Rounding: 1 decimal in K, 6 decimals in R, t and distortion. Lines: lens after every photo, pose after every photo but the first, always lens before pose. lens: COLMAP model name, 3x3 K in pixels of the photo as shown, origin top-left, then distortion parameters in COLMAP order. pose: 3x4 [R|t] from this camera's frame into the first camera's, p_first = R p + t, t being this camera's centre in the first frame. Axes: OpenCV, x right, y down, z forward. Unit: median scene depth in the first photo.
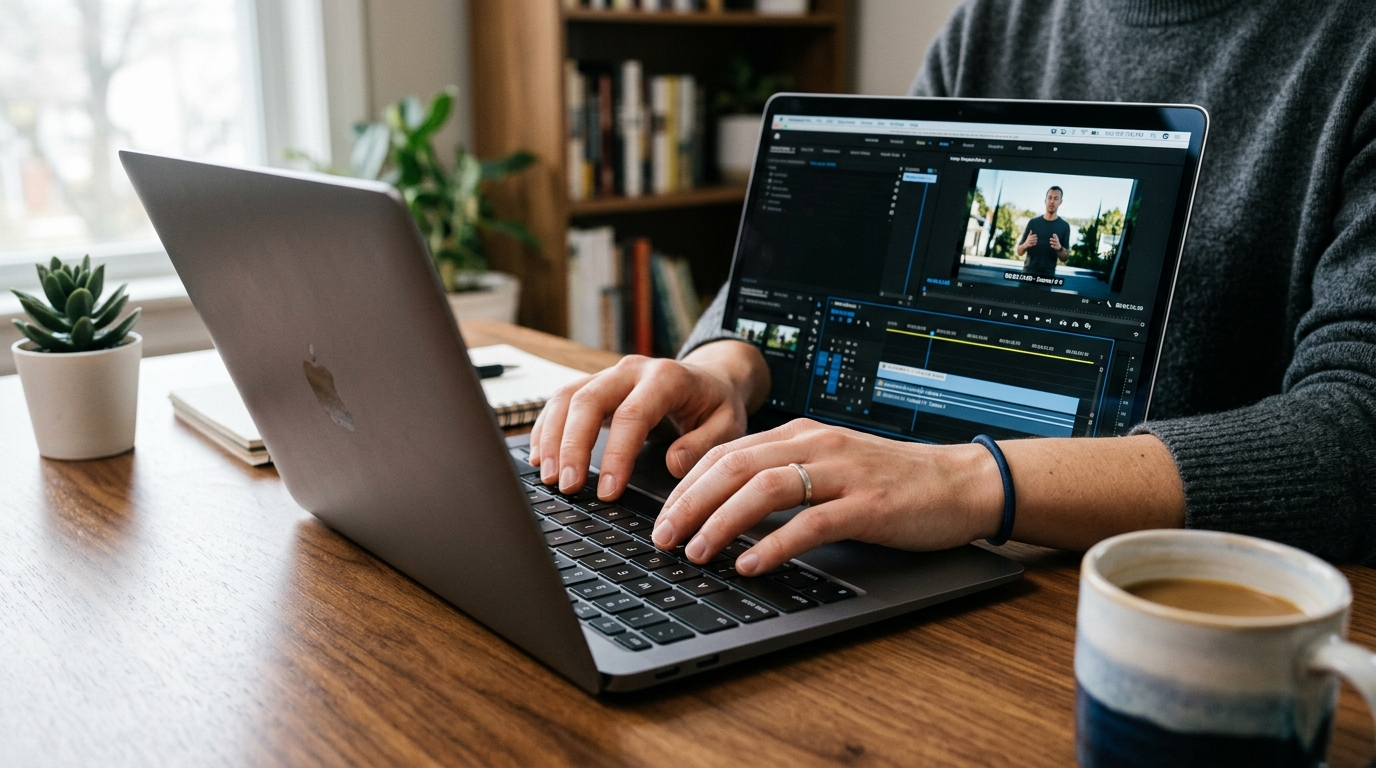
lens RADIAL K [[1661.7, 0, 688.0], [0, 1661.7, 384.0], [0, 0, 1]] dist [0.000341, -0.001808]
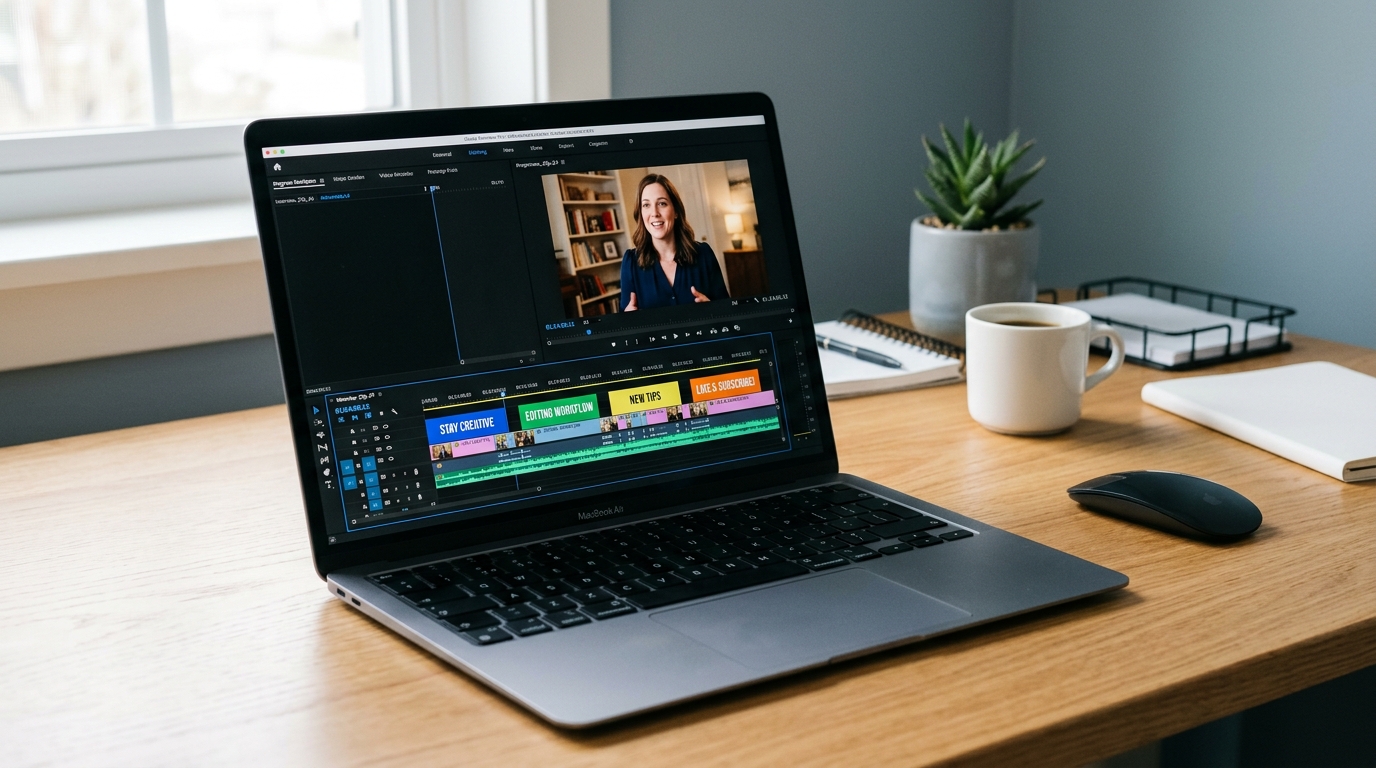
lens RADIAL K [[1661.7, 0, 688.0], [0, 1661.7, 384.0], [0, 0, 1]] dist [0.000341, -0.001808]
pose [[0.161611, -0.205678, 0.965183, -0.582224], [0.213124, 0.962234, 0.169364, -0.148212], [-0.963566, 0.178332, 0.199343, 0.762881]]
